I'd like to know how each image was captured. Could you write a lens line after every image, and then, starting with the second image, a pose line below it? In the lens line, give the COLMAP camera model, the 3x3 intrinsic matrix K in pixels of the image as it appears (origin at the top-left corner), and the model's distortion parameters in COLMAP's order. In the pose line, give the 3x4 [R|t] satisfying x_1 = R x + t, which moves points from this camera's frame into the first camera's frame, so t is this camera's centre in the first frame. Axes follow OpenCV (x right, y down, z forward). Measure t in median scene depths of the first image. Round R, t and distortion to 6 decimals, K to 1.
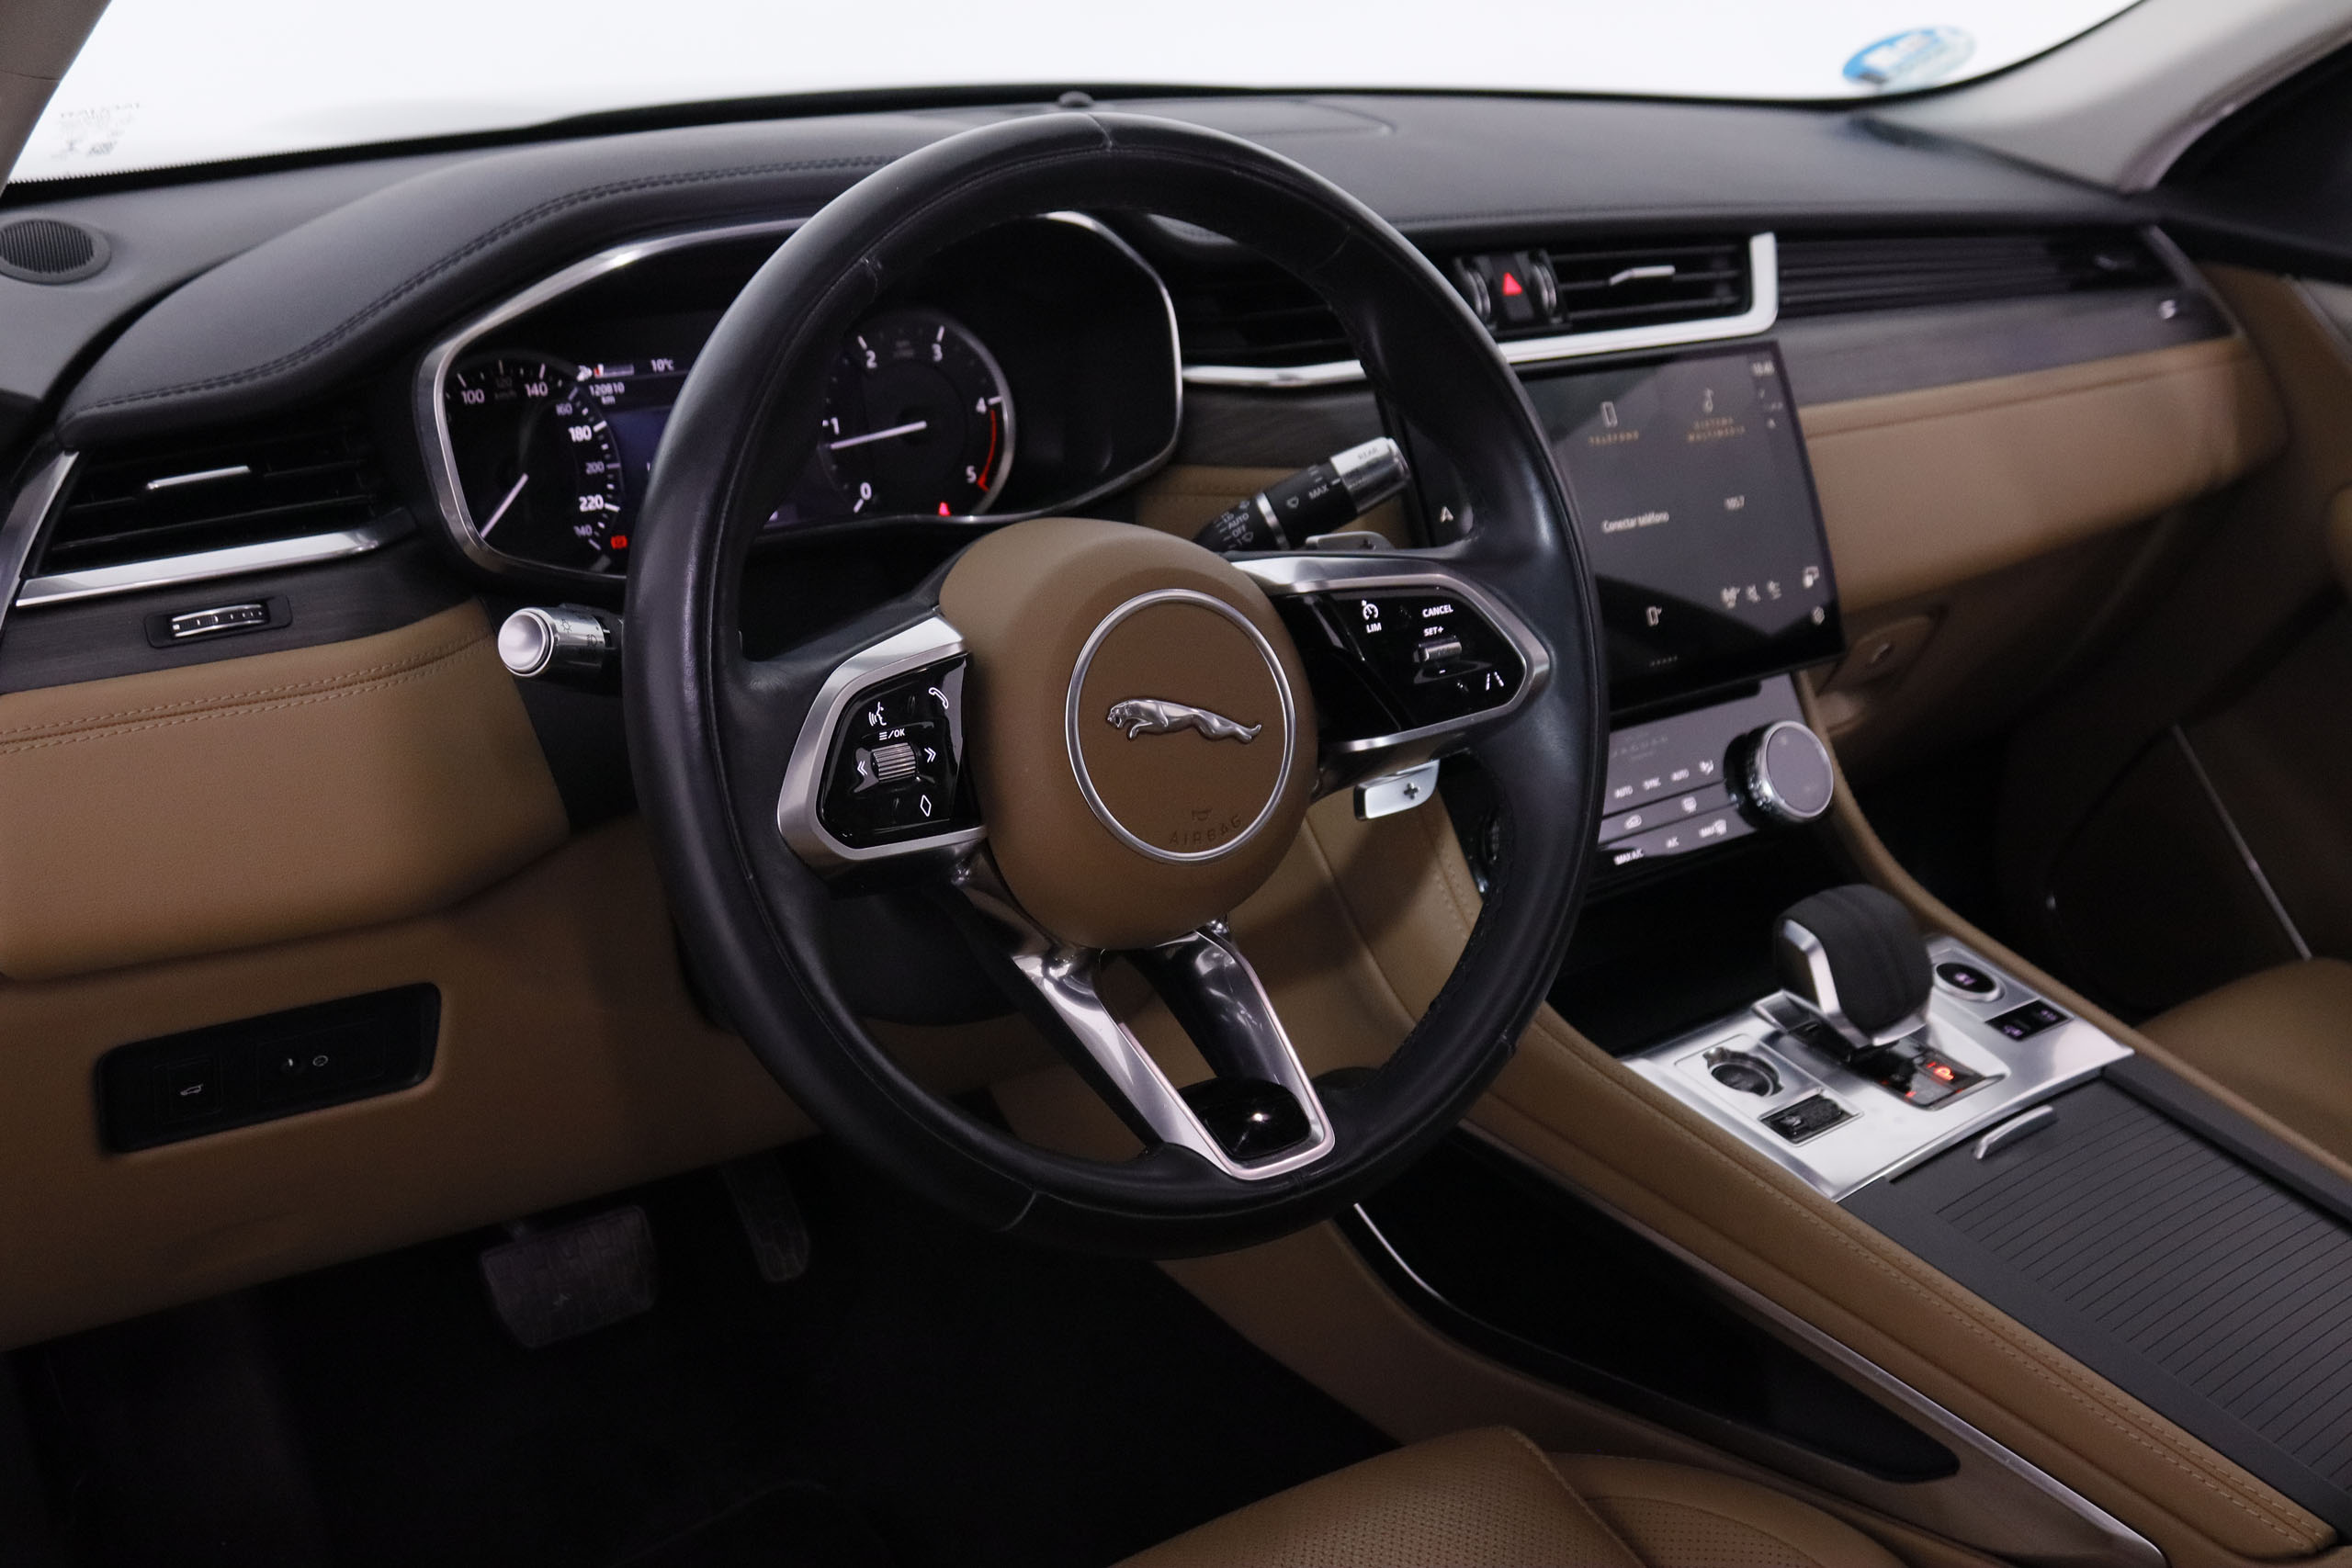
lens RADIAL K [[2395.7, 0, 1176.0], [0, 2395.7, 784.0], [0, 0, 1]] dist [-0.104017, 0.118820]
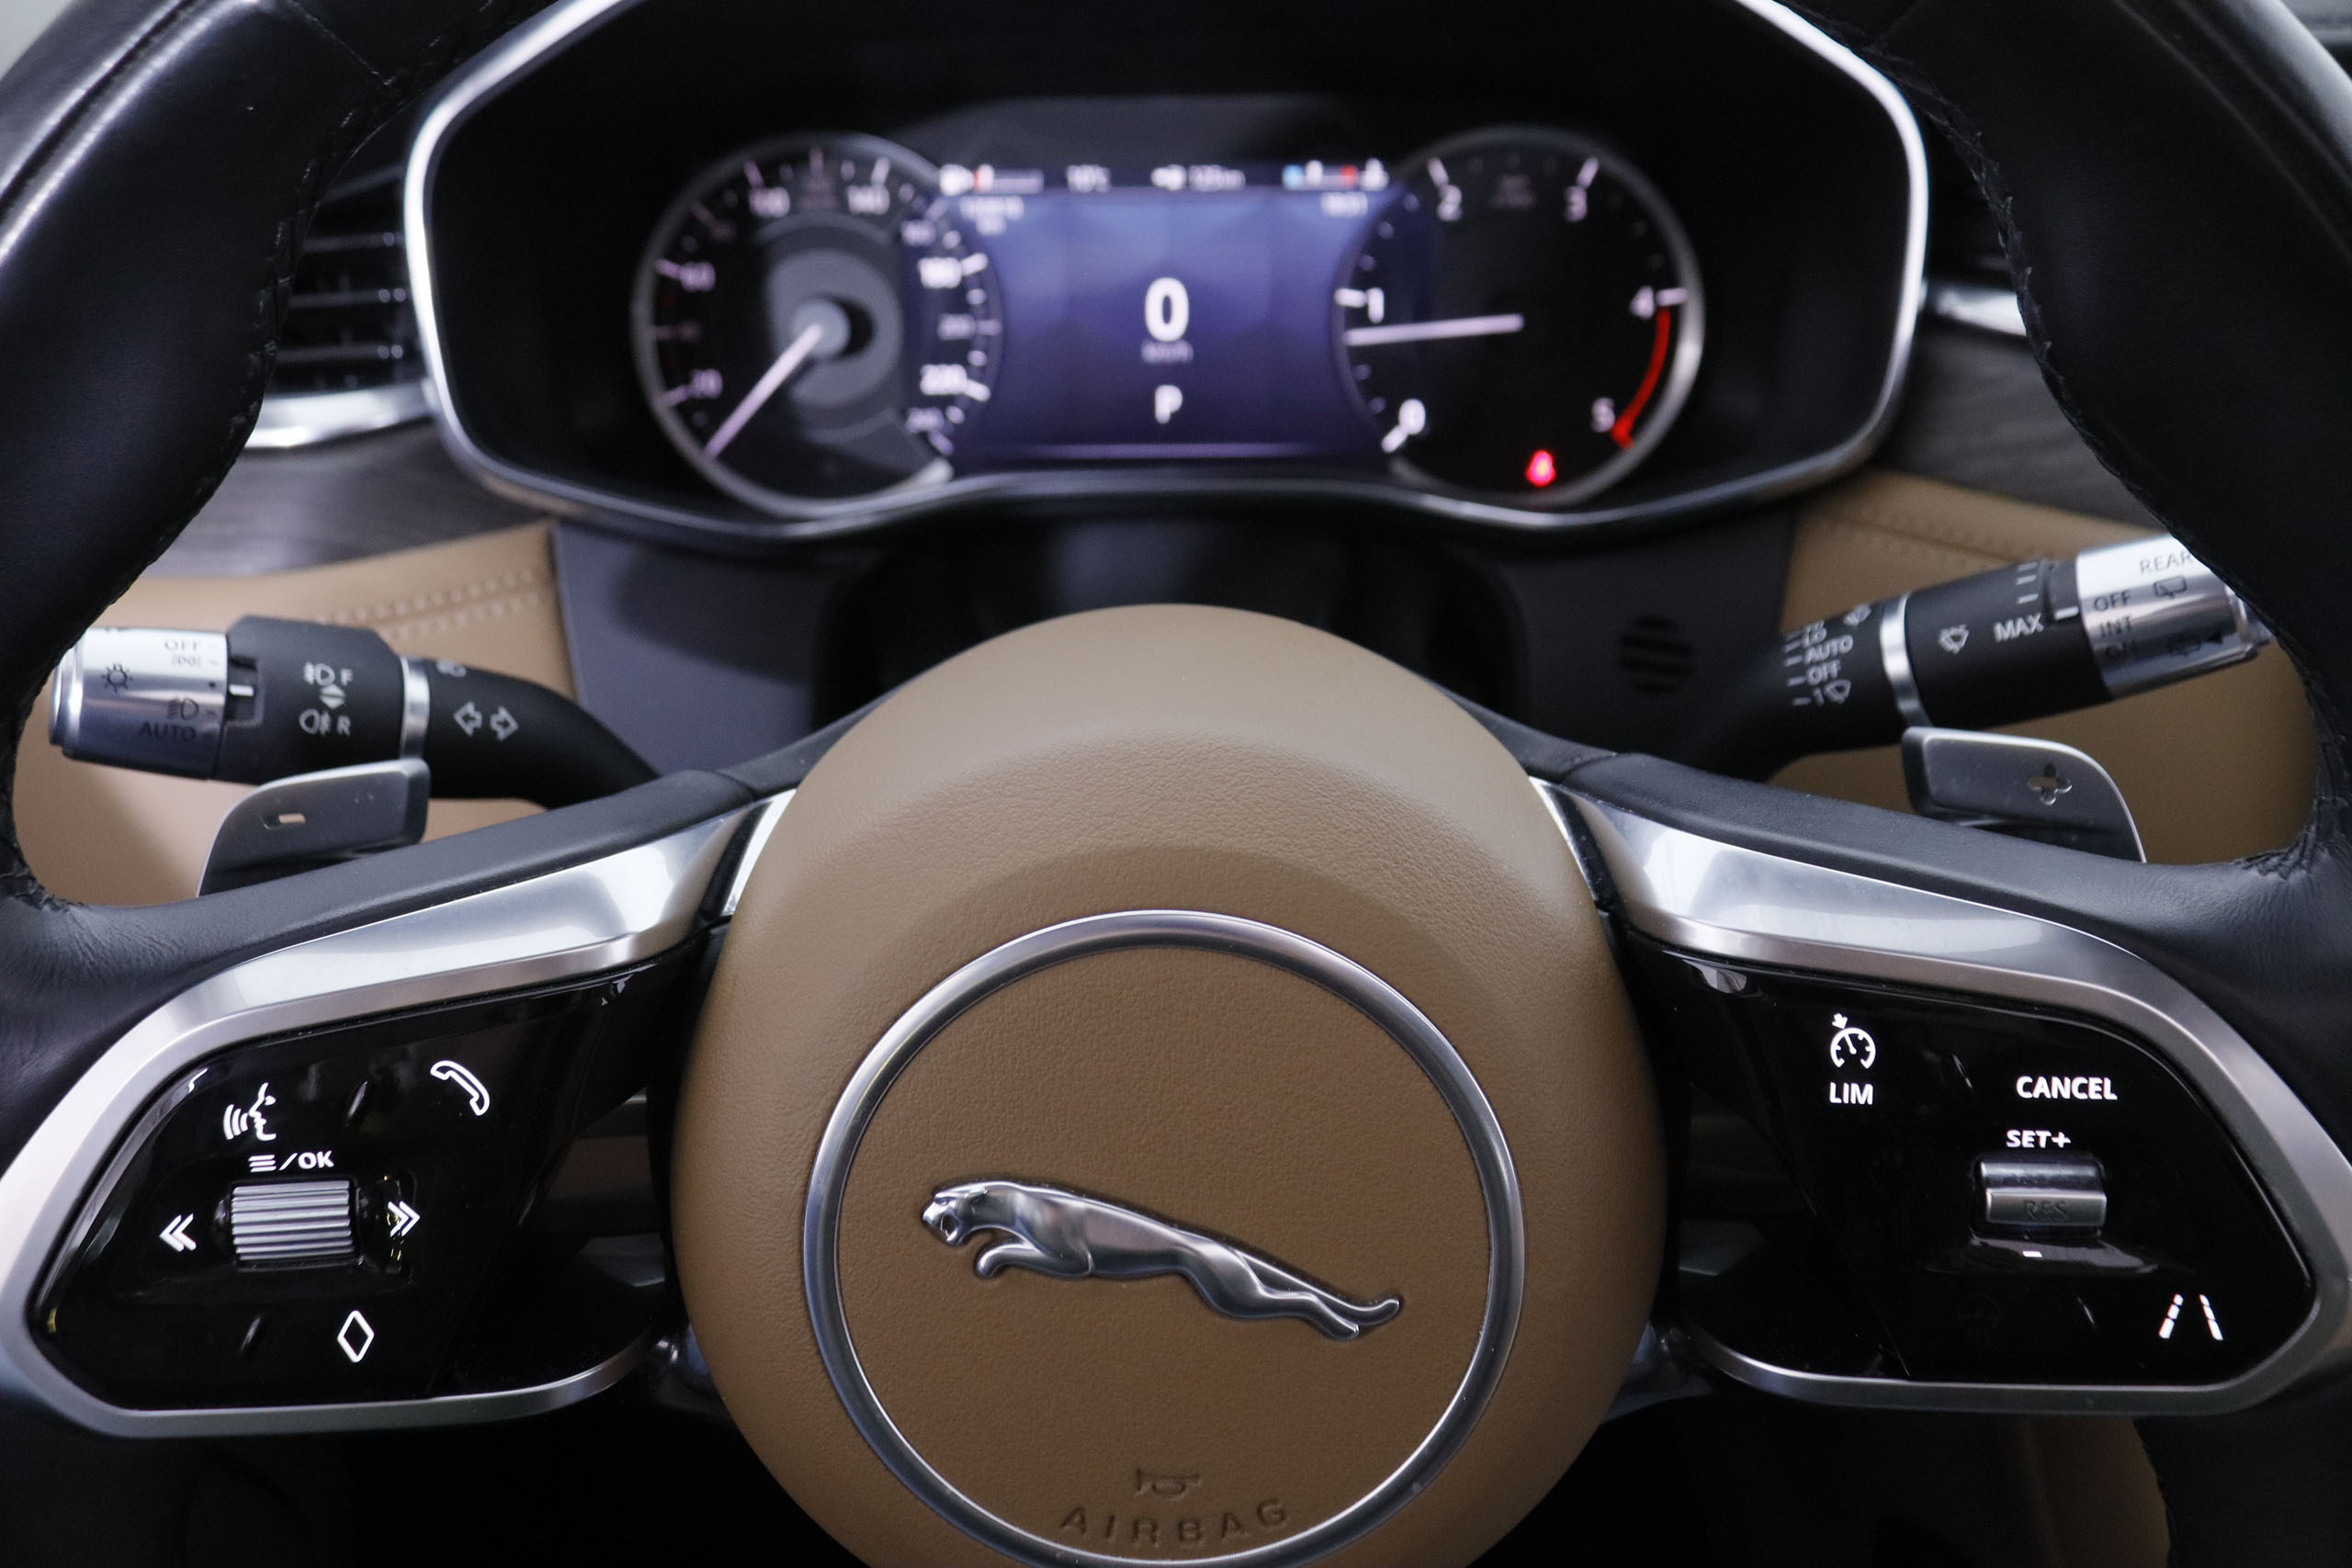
lens RADIAL K [[1990.8, 0, 1176.0], [0, 1990.8, 784.0], [0, 0, 1]] dist [-0.210660, 0.477444]
pose [[0.812249, 0.257630, -0.523334, 0.121020], [-0.180022, 0.964099, 0.195206, -0.128164], [0.554837, -0.064344, 0.829467, 0.575288]]
